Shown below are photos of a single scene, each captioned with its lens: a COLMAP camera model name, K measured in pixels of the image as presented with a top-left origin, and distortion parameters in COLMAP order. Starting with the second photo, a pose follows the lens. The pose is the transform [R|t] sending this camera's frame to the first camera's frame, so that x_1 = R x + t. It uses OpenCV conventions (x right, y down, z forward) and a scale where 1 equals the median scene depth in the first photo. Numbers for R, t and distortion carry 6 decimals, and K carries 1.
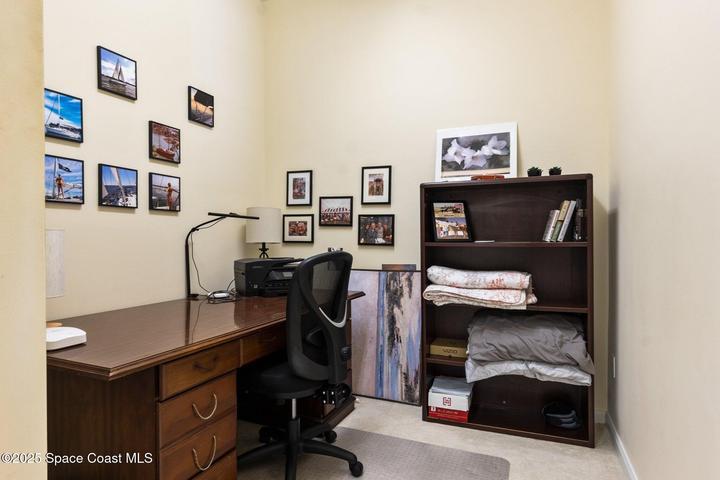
lens RADIAL K [[399.6, 0, 360.2], [0, 399.6, 240.5], [0, 0, 1]] dist [-0.000660, -0.000534]
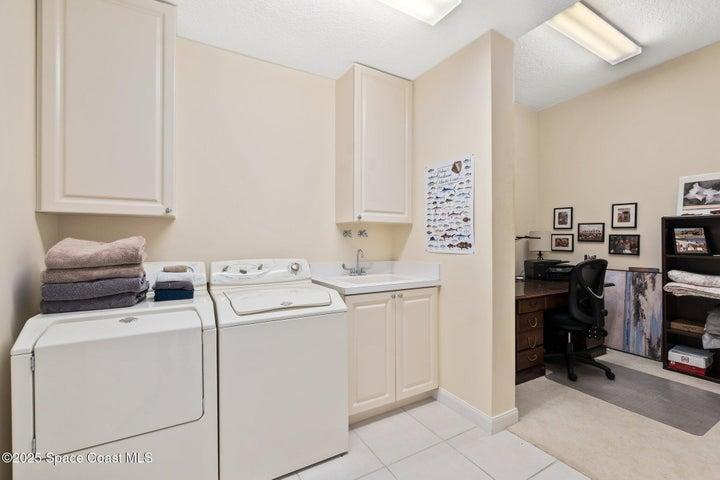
lens RADIAL K [[312.3, 0, 360.5], [0, 312.3, 240.3], [0, 0, 1]] dist [0.004646, 0.000651]
pose [[0.794617, 0.004441, -0.607095, -0.037673], [-0.005353, 0.999986, 0.000309, -0.041563], [0.607087, 0.003004, 0.794629, -0.644898]]
